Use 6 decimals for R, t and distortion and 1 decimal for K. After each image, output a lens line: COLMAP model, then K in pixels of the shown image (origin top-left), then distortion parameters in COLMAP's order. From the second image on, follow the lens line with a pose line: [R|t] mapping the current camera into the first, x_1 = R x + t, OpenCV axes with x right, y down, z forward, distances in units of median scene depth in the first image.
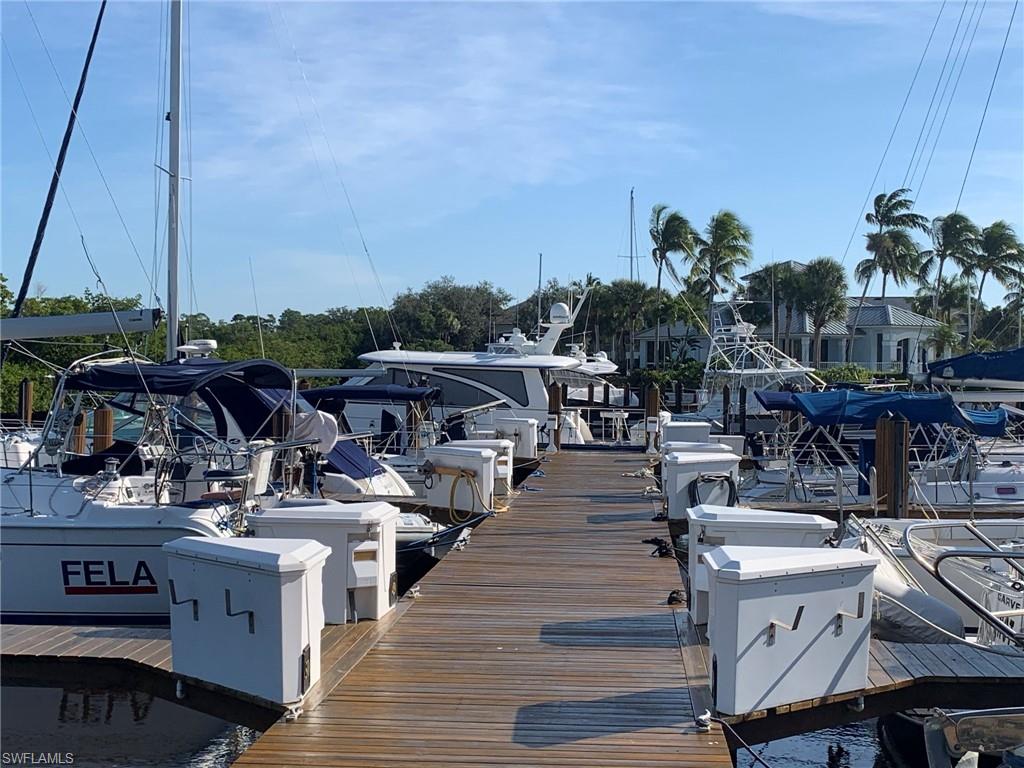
lens RADIAL K [[1500.3, 0, 510.3], [0, 1500.3, 350.4], [0, 0, 1]] dist [0.177212, -0.052815]
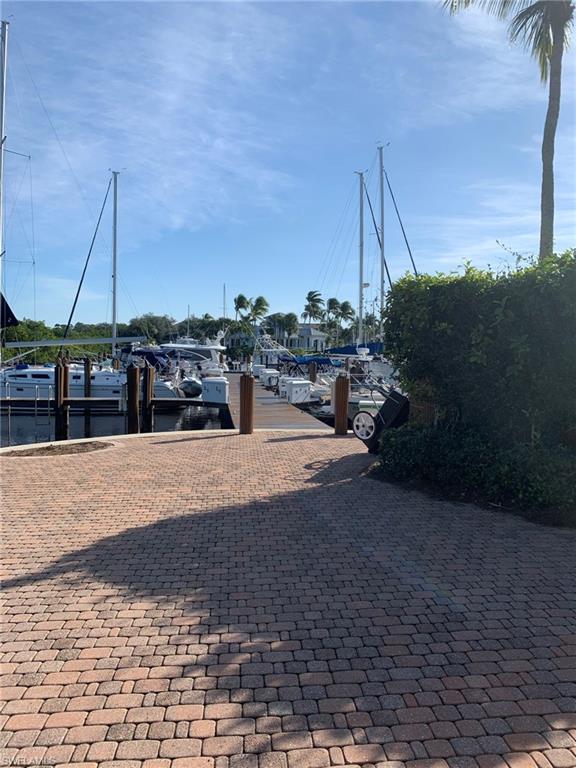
lens RADIAL K [[579.6, 0, 288.0], [0, 579.6, 384.0], [0, 0, 1]] dist [0.047923, -0.063388]
pose [[0.978819, -0.001236, 0.204724, -0.033588], [-0.014095, 0.997202, 0.073412, -0.003404], [-0.204242, -0.074742, 0.976063, -0.128580]]
